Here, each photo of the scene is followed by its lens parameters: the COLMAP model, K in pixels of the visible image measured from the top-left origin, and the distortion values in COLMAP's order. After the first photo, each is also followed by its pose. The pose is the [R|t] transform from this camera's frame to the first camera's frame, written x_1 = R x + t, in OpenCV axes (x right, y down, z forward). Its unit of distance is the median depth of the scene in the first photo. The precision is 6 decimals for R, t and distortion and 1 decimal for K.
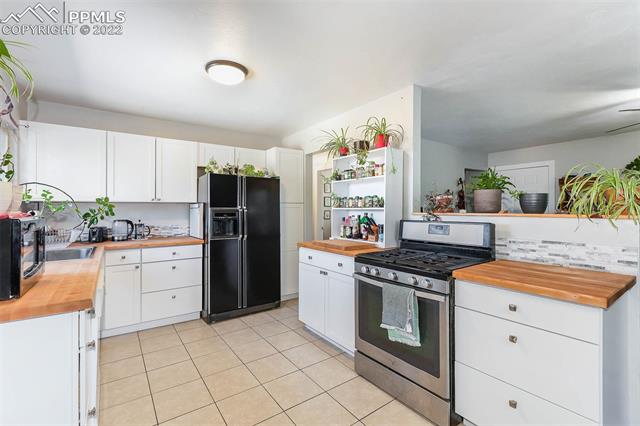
lens RADIAL K [[286.5, 0, 317.9], [0, 286.5, 211.8], [0, 0, 1]] dist [-0.001026, -0.000005]
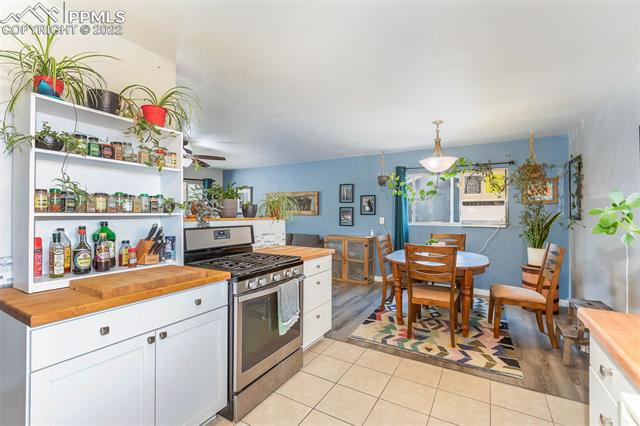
lens RADIAL K [[286.5, 0, 317.9], [0, 286.5, 211.8], [0, 0, 1]] dist [-0.001026, -0.000005]
pose [[-0.403929, 0.004156, 0.914781, -0.796314], [0.001229, 0.999991, -0.004001, -0.019967], [-0.914789, -0.000491, -0.403931, 1.296092]]
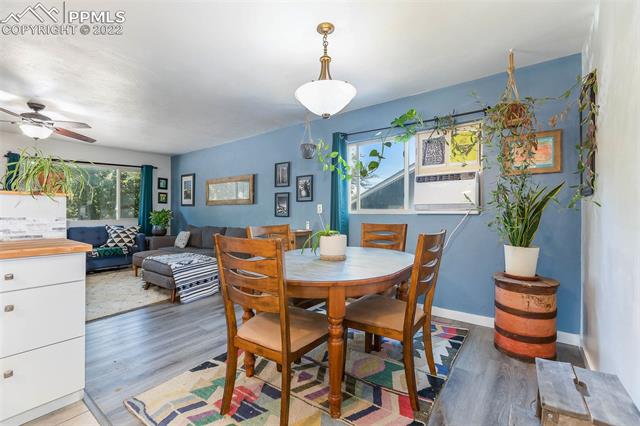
lens RADIAL K [[282.9, 0, 320.0], [0, 282.9, 213.0], [0, 0, 1]] dist [0.000167, -0.000218]
pose [[-0.304280, 0.002314, 0.952580, -0.430304], [0.007222, 0.999974, -0.000122, 0.088798], [-0.952555, 0.006842, -0.304289, 0.195508]]
